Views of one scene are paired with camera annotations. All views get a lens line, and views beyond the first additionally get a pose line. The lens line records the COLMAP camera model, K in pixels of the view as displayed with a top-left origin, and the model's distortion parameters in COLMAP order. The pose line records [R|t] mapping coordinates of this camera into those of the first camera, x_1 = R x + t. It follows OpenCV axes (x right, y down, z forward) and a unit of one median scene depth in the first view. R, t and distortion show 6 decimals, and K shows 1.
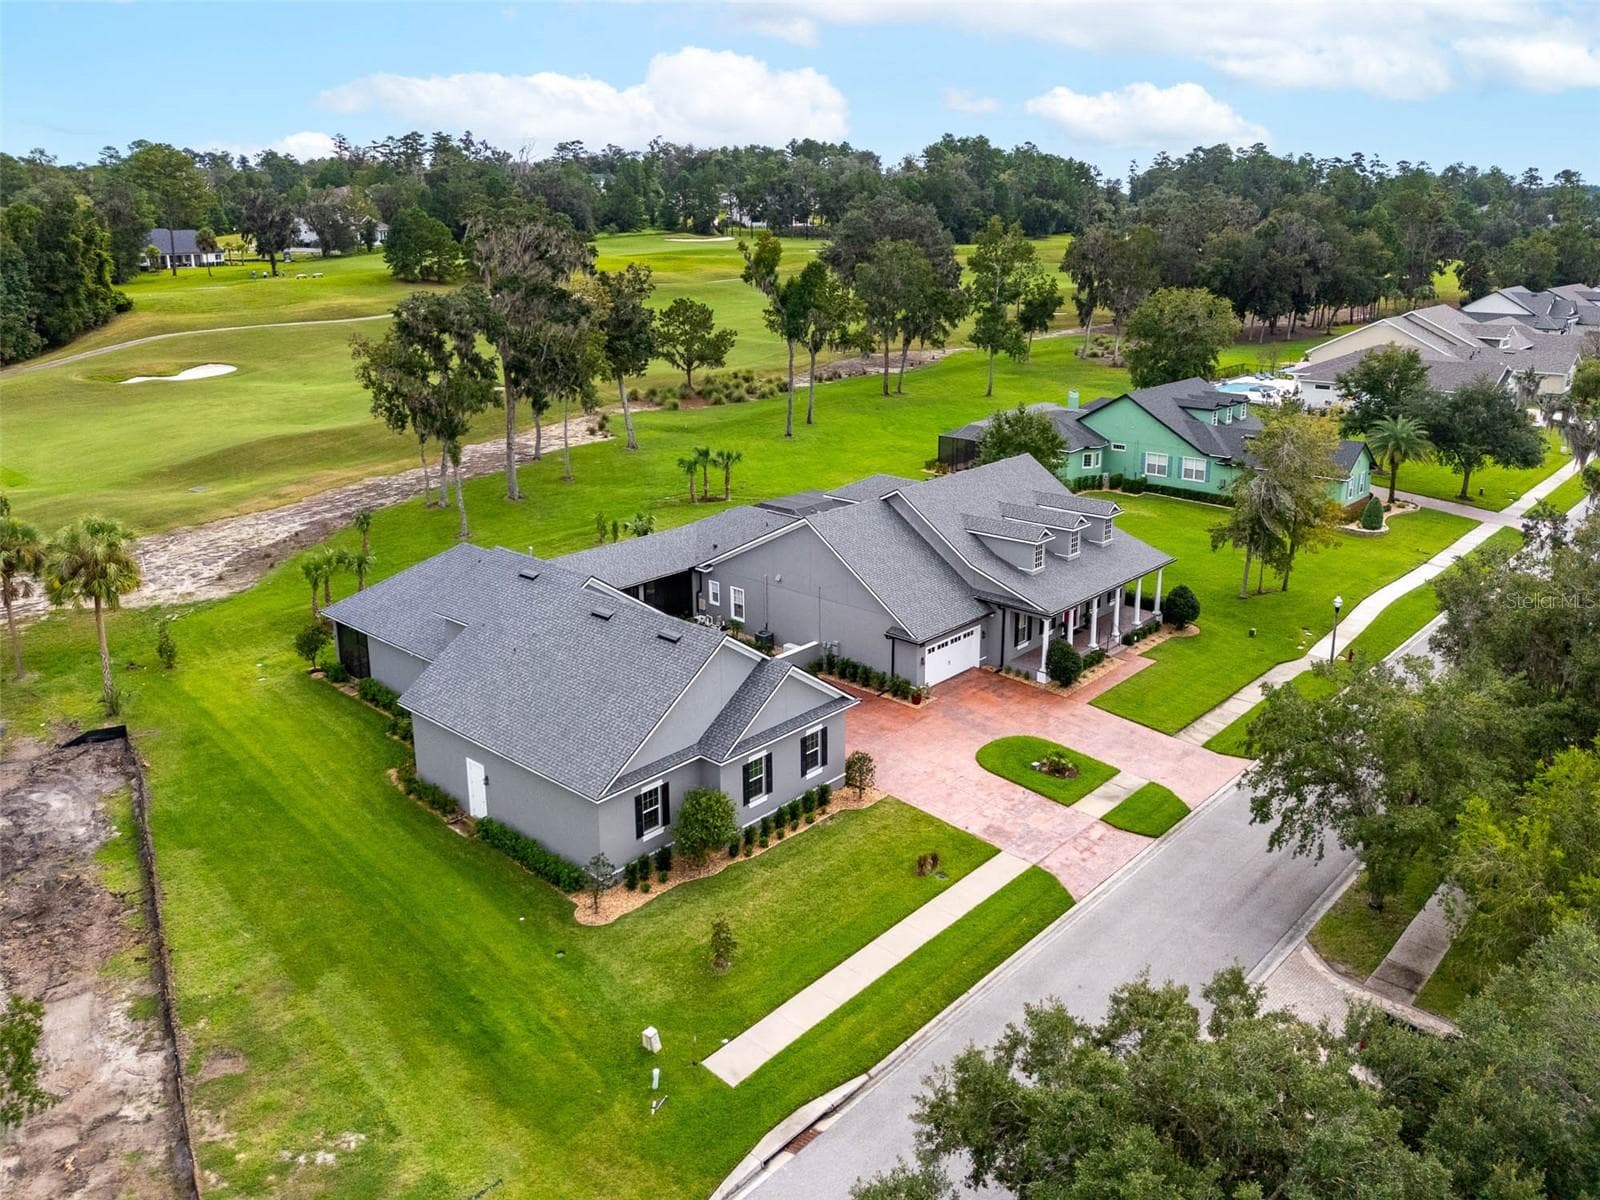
lens RADIAL K [[1204.9, 0, 805.6], [0, 1204.9, 518.4], [0, 0, 1]] dist [0.073898, -0.067006]
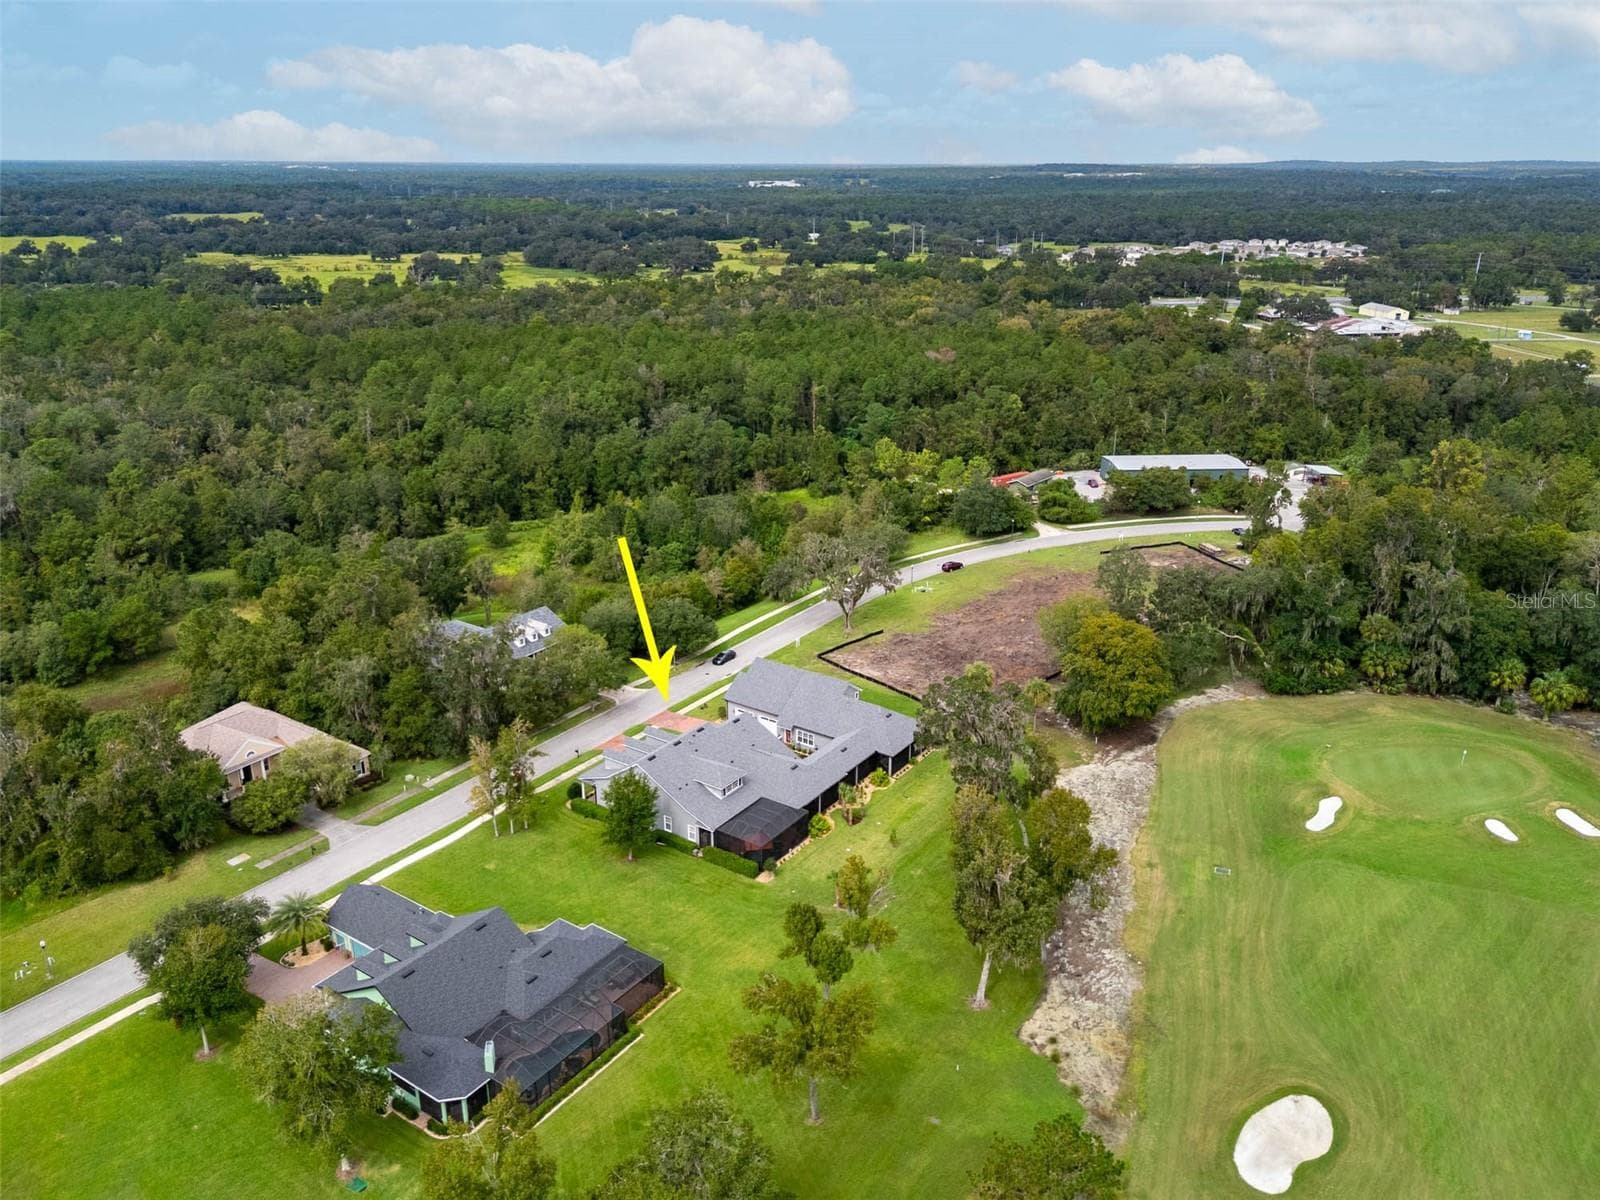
lens RADIAL K [[1202.7, 0, 800.0], [0, 1202.7, 600.0], [0, 0, 1]] dist [0.183865, 0.000996]
pose [[-0.991393, 0.047437, -0.122021, 0.229471], [-0.029411, 0.827519, 0.560667, -1.982407], [0.127571, 0.559430, -0.819002, 3.668642]]
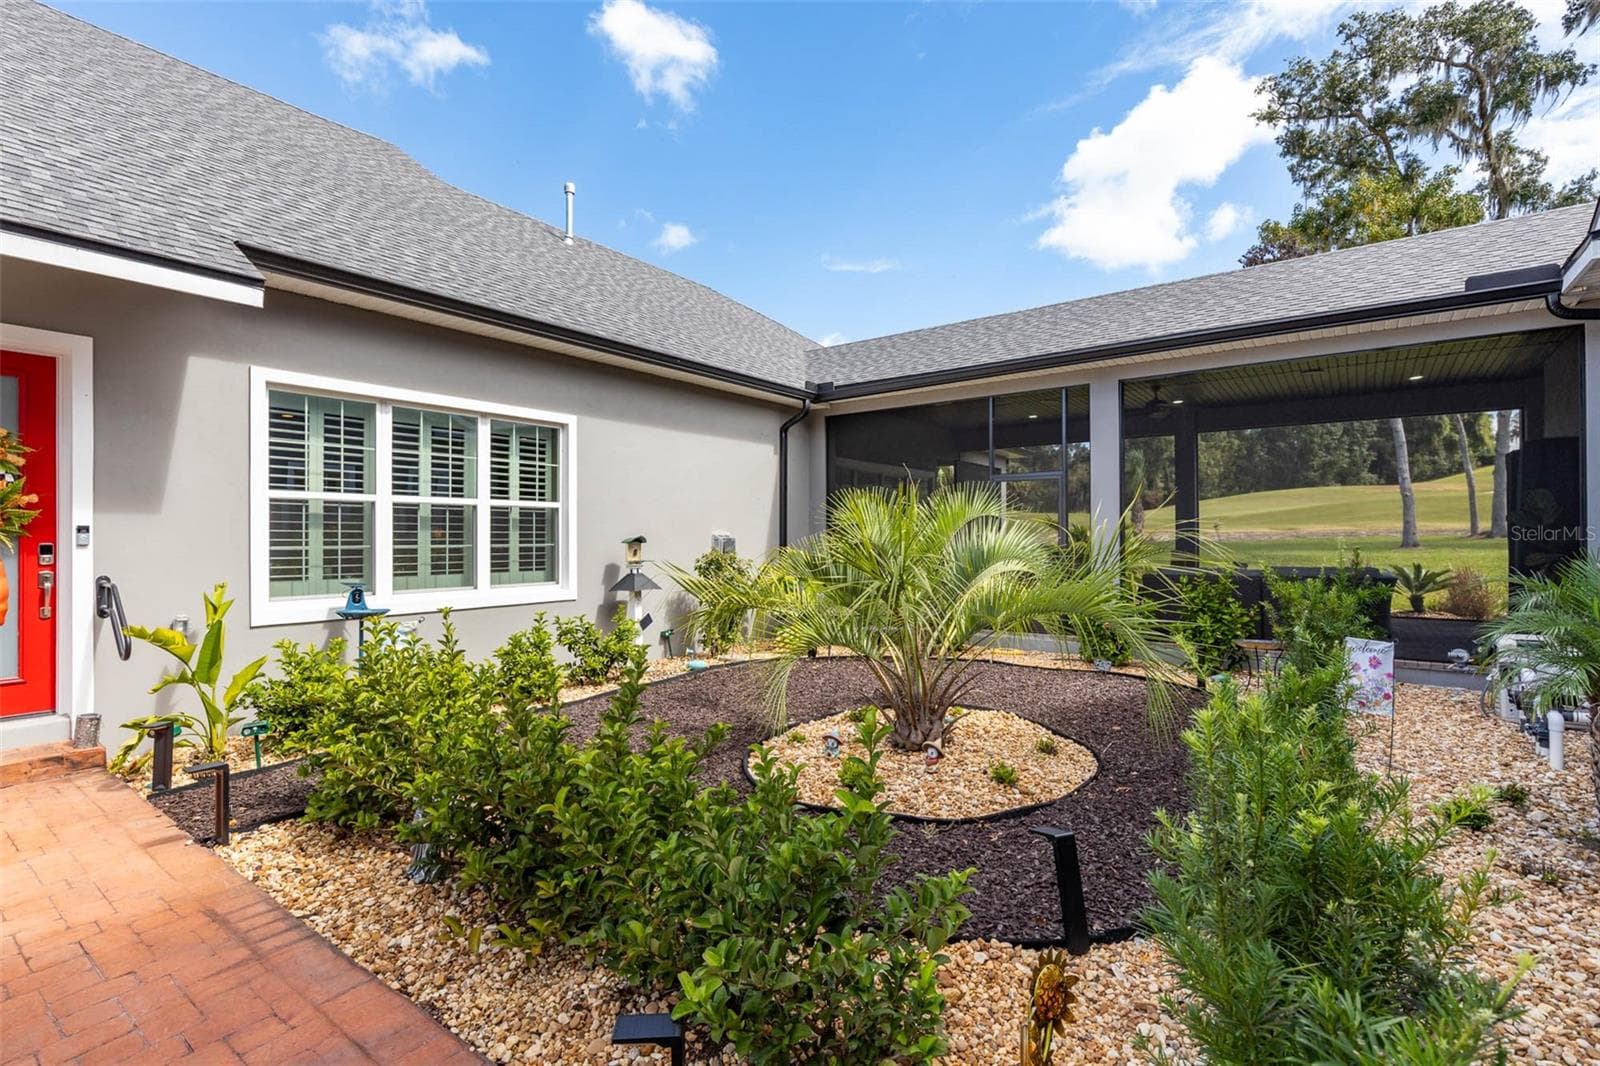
lens RADIAL K [[733.4, 0, 800.0], [0, 733.4, 533.0], [0, 0, 1]] dist [-0.010408, -0.000345]
pose [[0.097630, 0.007057, -0.995198, -0.023470], [-0.240996, 0.970381, -0.016761, 0.126512], [0.965603, 0.241475, 0.096439, 1.283410]]
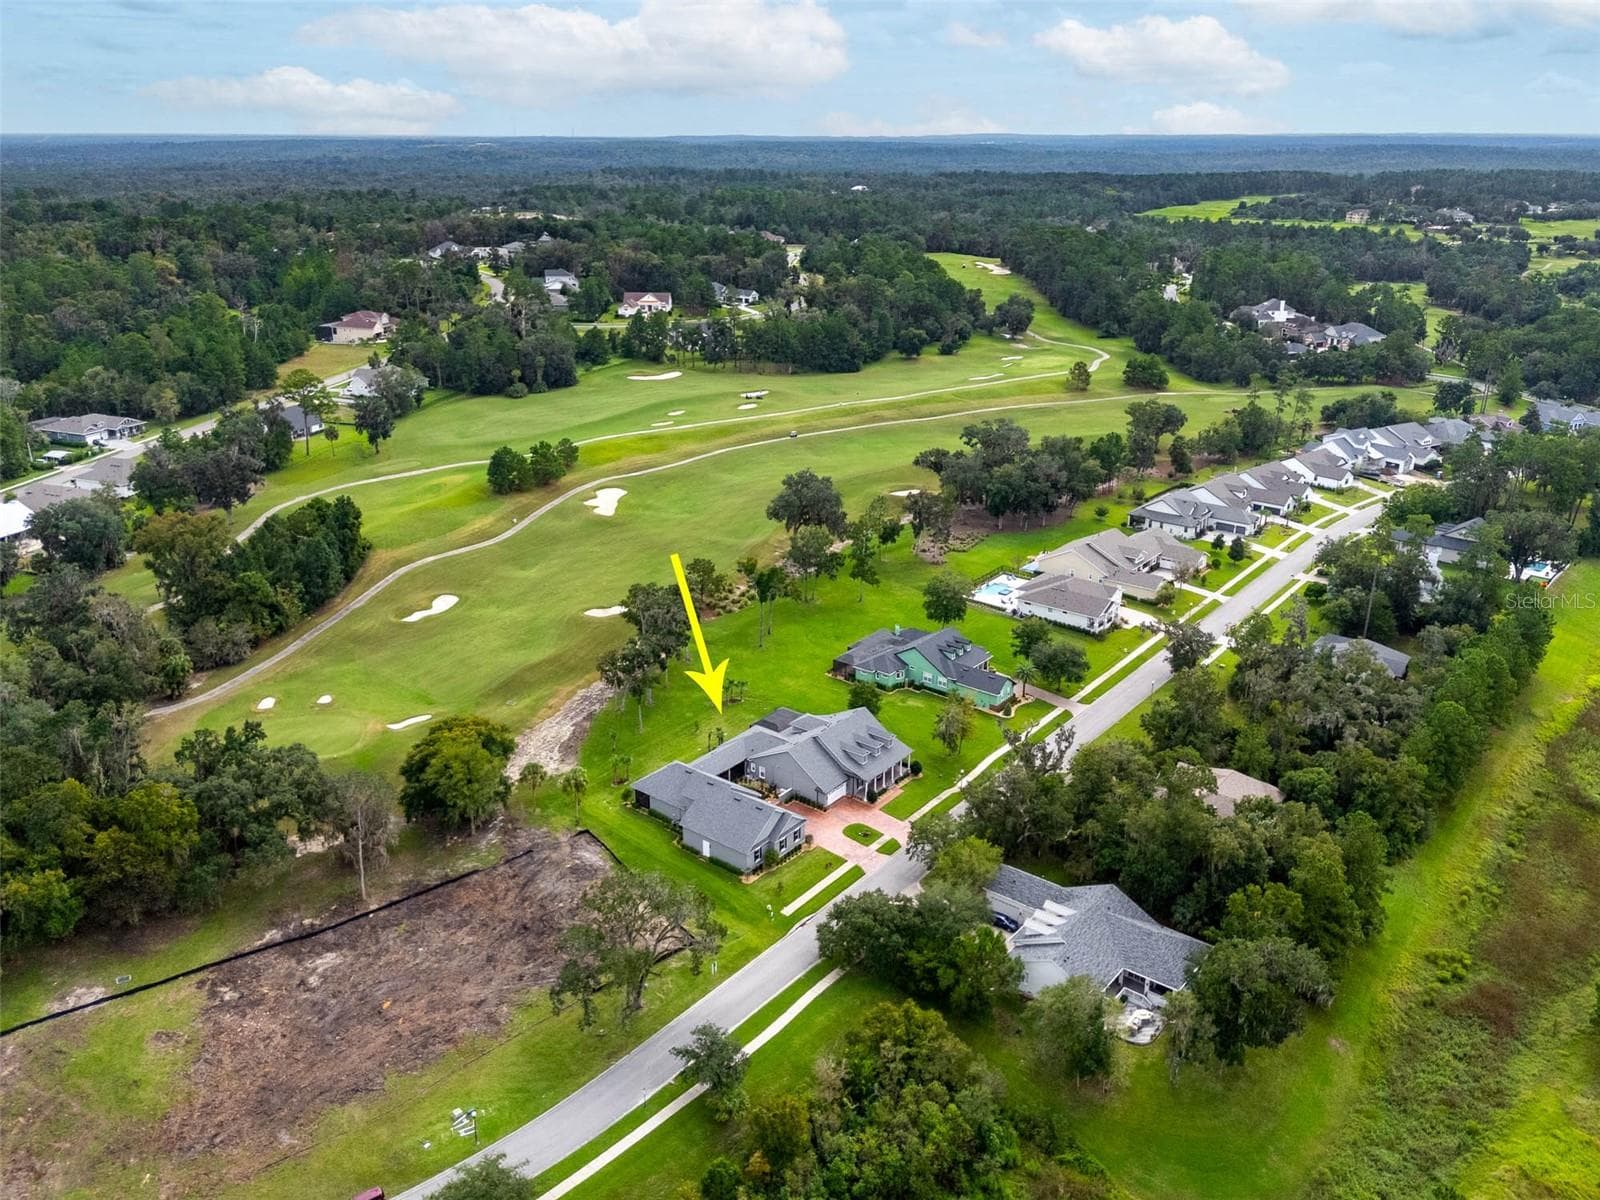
lens RADIAL K [[1234.6, 0, 800.0], [0, 1234.6, 600.0], [0, 0, 1]] dist [0.075905, -0.000665]
pose [[0.996937, -0.015213, 0.076710, -0.256283], [0.006628, 0.993803, 0.110956, -0.912067], [-0.077922, -0.110108, 0.990860, -2.579151]]
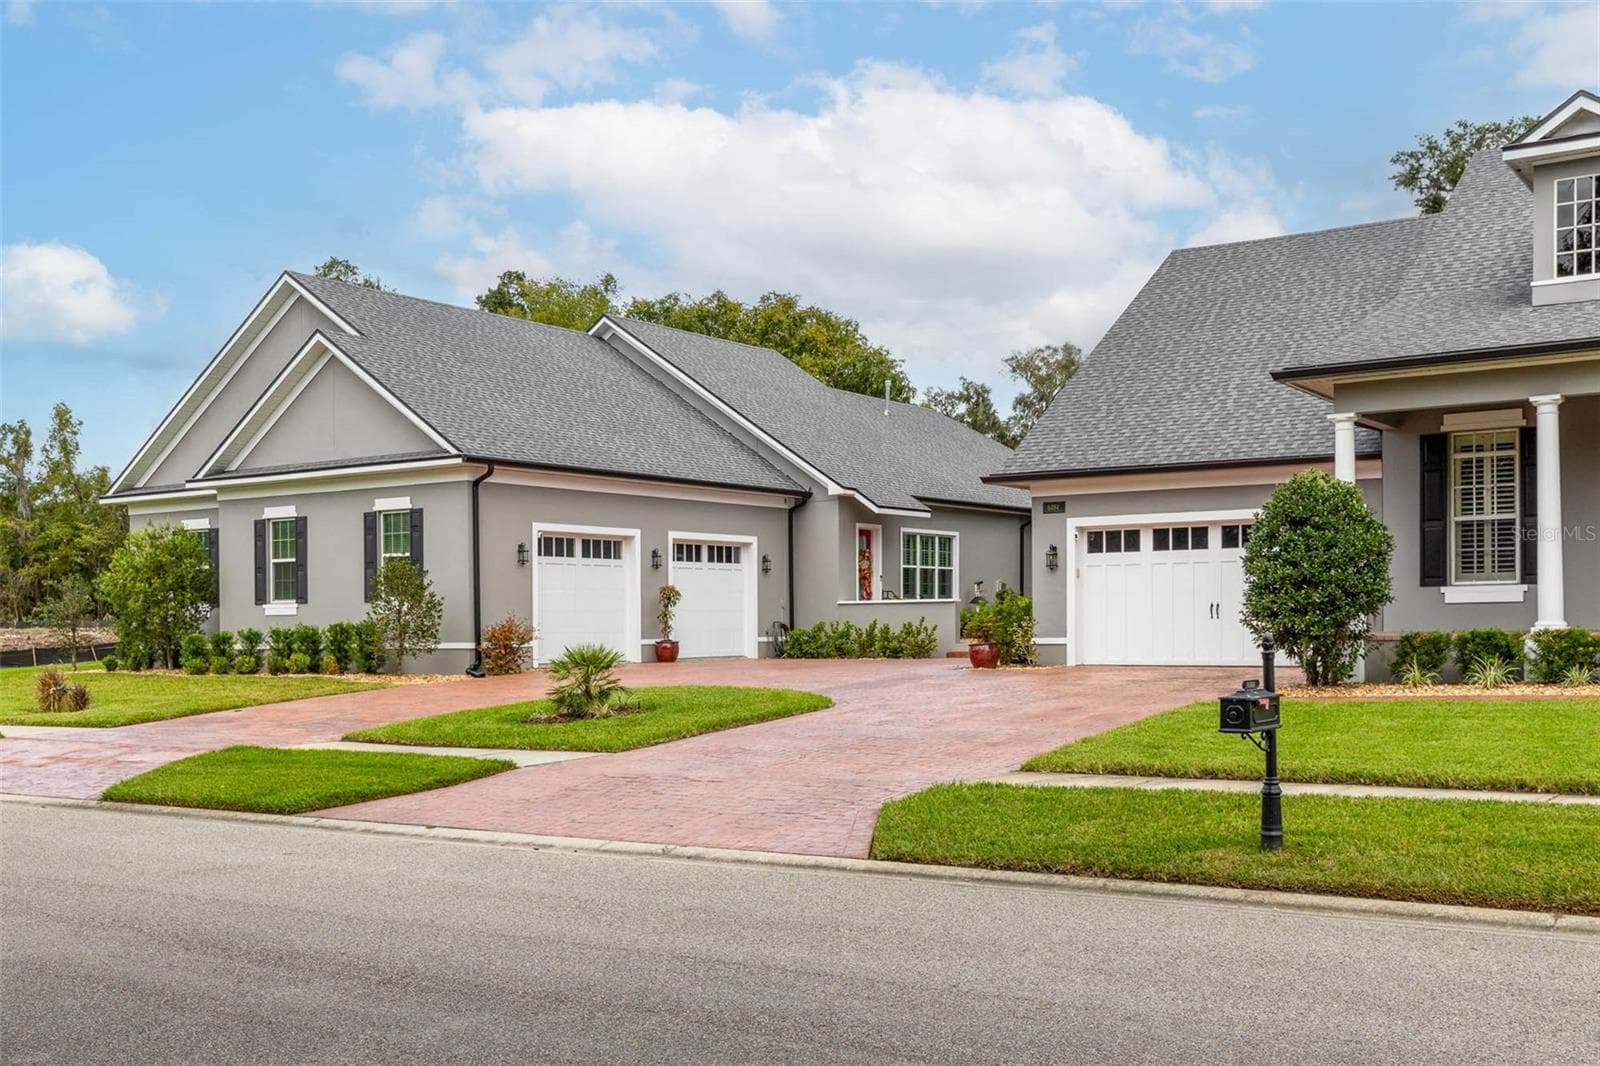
lens RADIAL K [[1600.1, 0, 867.3], [0, 1600.1, 653.6], [0, 0, 1]] dist [0.000800, 0.001903]
pose [[0.168310, 0.022666, -0.985474, 0.630066], [-0.230860, 0.972837, -0.017054, 0.198192], [0.958319, 0.230377, 0.168971, 1.075400]]
